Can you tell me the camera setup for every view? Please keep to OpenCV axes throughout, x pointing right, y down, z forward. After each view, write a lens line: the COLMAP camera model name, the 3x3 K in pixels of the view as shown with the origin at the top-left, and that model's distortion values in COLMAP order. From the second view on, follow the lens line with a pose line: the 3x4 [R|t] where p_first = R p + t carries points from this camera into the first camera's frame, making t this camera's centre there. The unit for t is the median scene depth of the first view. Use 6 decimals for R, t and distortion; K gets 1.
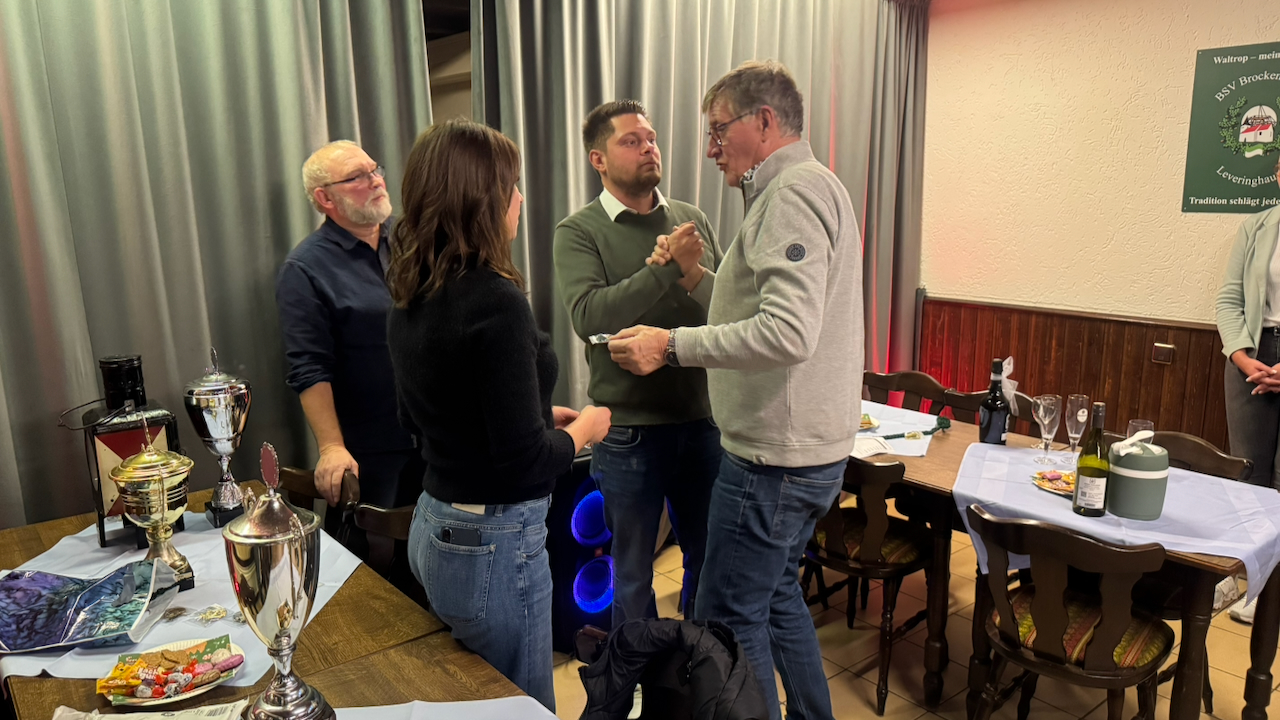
lens RADIAL K [[920.0, 0, 637.6], [0, 920.0, 365.1], [0, 0, 1]] dist [0.005871, -0.010382]
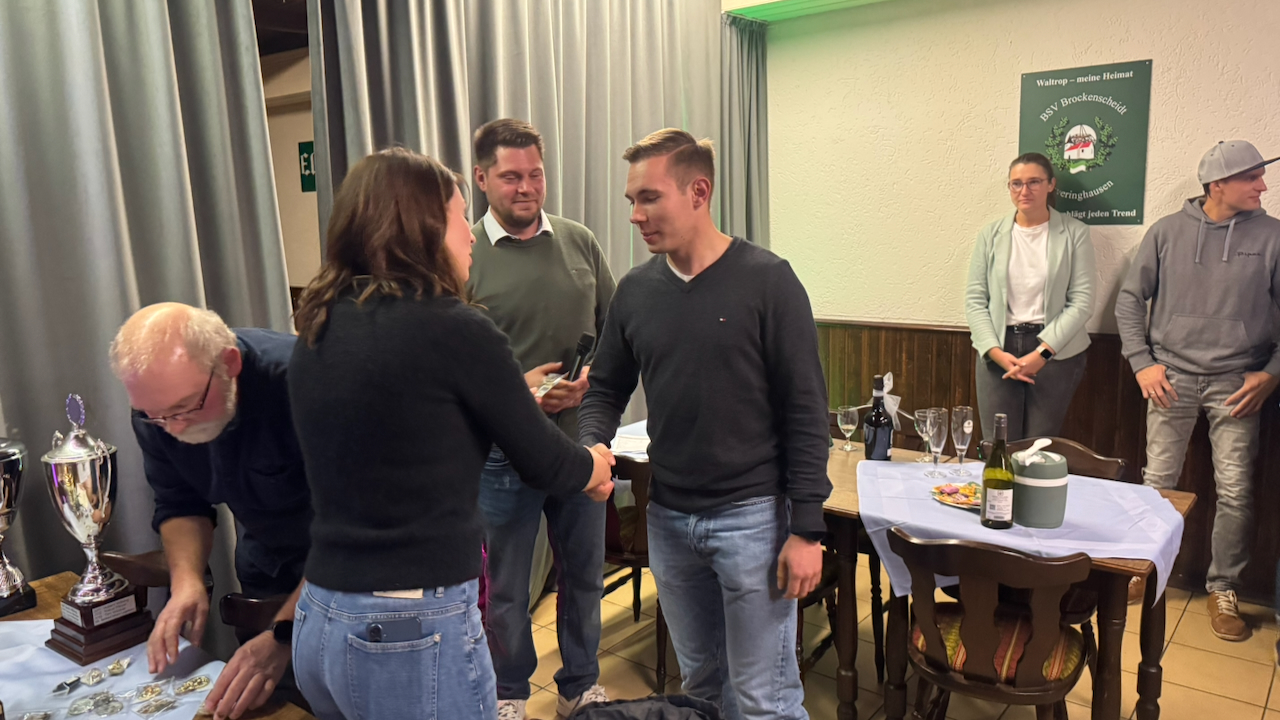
lens RADIAL K [[911.0, 0, 640.0], [0, 911.0, 360.0], [0, 0, 1]] dist [0.071951, -0.104501]
pose [[0.978823, -0.051912, 0.198017, -0.071855], [0.059258, 0.997750, -0.031352, -0.009030], [-0.195944, 0.042422, 0.979697, 0.088948]]
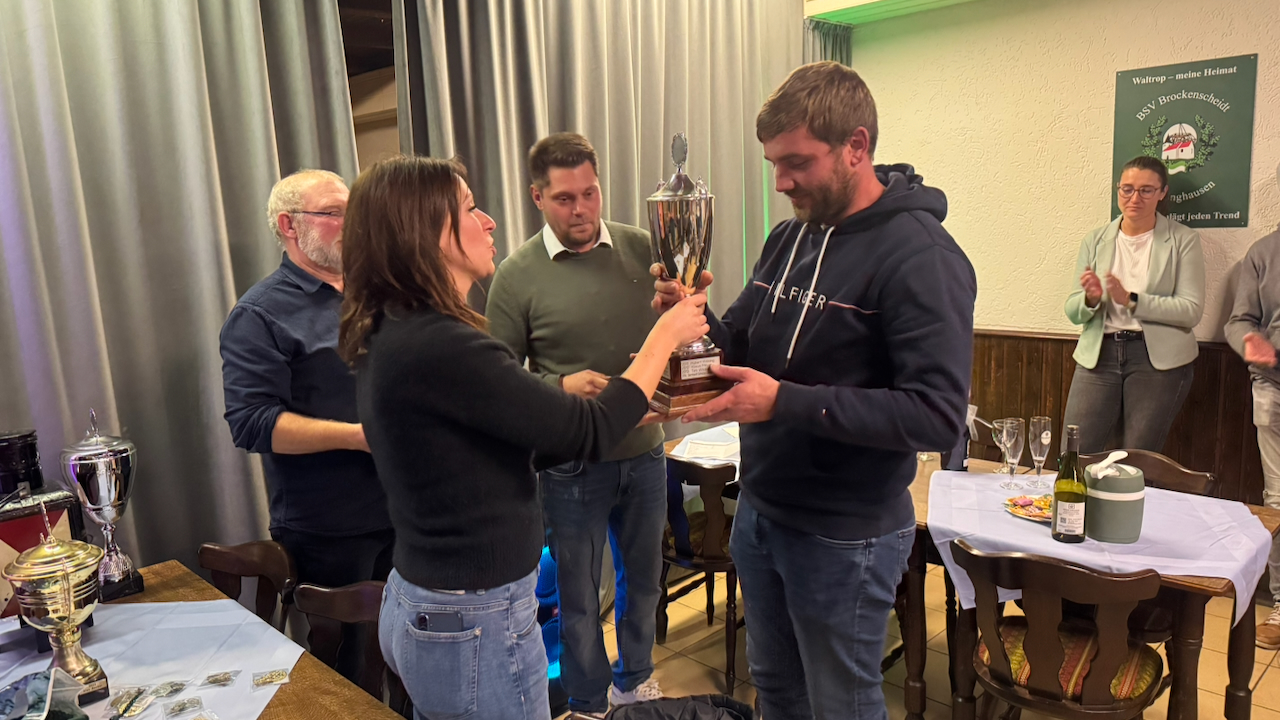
lens RADIAL K [[916.6, 0, 642.9], [0, 916.6, 367.3], [0, 0, 1]] dist [0.019459, -0.024094]
pose [[0.994558, -0.047578, 0.092681, -0.037256], [0.050835, 0.998158, -0.033102, -0.010909], [-0.090935, 0.037634, 0.995145, 0.063280]]
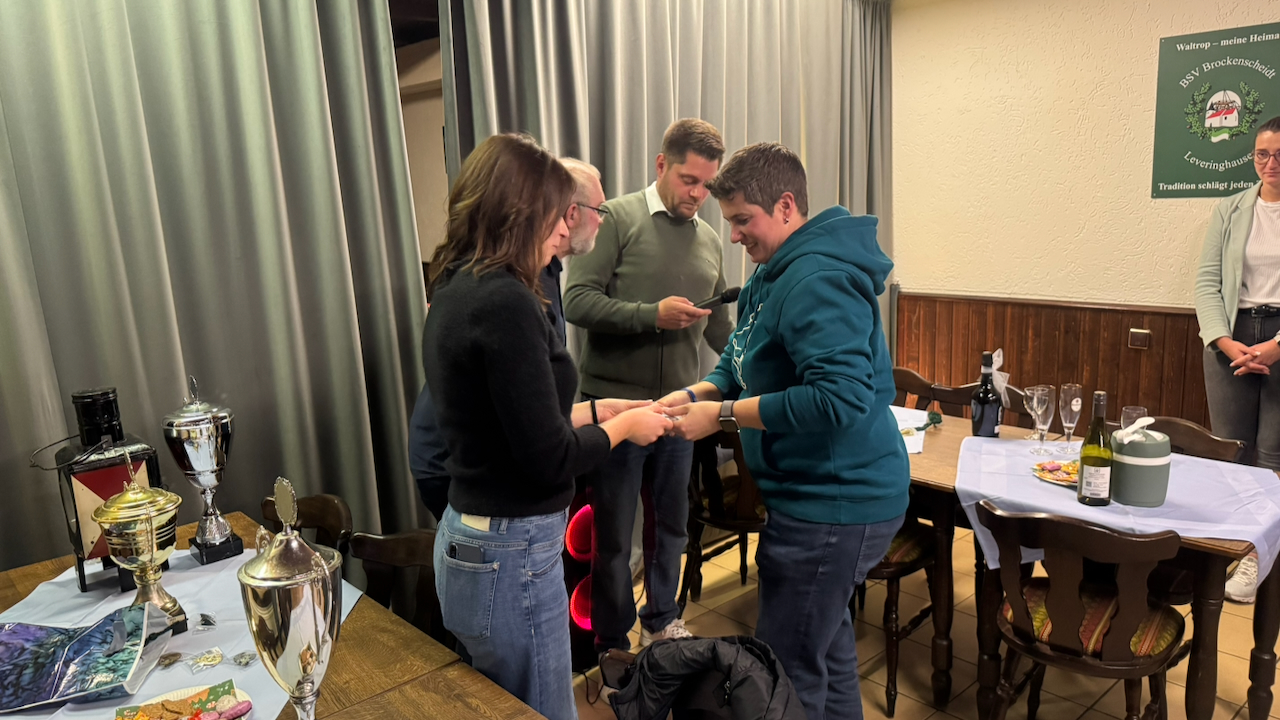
lens RADIAL K [[920.0, 0, 637.6], [0, 920.0, 365.1], [0, 0, 1]] dist [0.005871, -0.010382]
pose [[0.998043, -0.044176, 0.044267, -0.038646], [0.044450, 0.998998, -0.005229, -0.004610], [-0.043992, 0.007187, 0.999006, 0.023757]]
